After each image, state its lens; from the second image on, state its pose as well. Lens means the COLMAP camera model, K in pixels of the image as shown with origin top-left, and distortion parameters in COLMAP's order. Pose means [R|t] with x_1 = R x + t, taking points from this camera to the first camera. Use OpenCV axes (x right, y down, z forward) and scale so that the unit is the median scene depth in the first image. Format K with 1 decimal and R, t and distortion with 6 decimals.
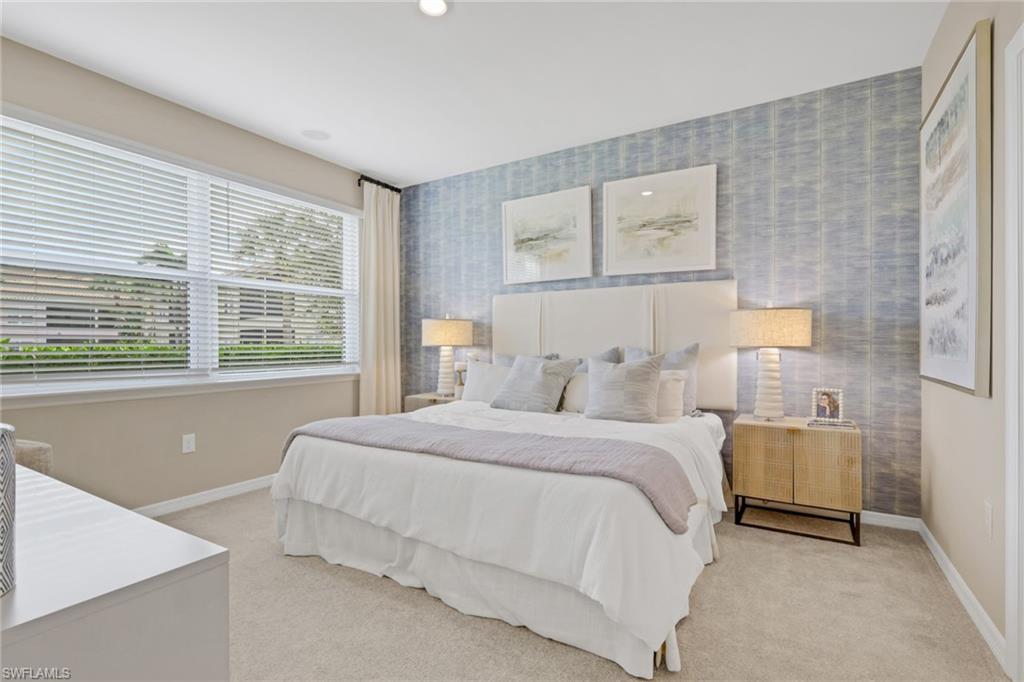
lens RADIAL K [[482.8, 0, 510.3], [0, 482.8, 344.0], [0, 0, 1]] dist [-0.001618, -0.000711]
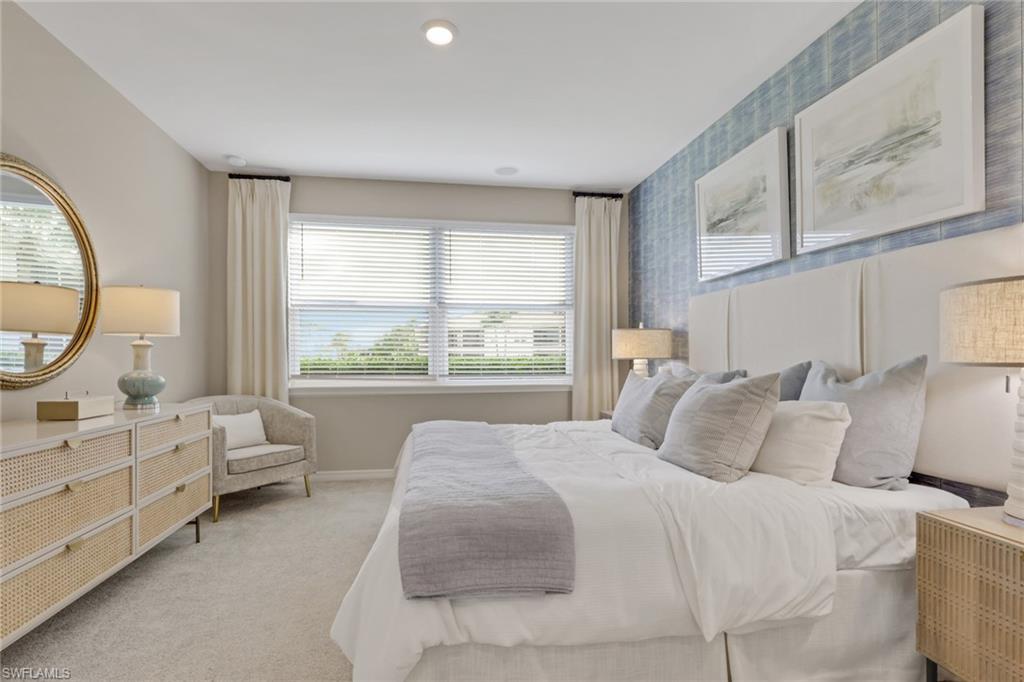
lens RADIAL K [[482.8, 0, 500.7], [0, 482.8, 355.3], [0, 0, 1]] dist [-0.001618, -0.000711]
pose [[0.641545, -0.000475, -0.767085, 0.419129], [-0.001551, 0.999997, -0.001917, -0.000445], [0.767084, 0.002420, 0.641542, 0.246774]]
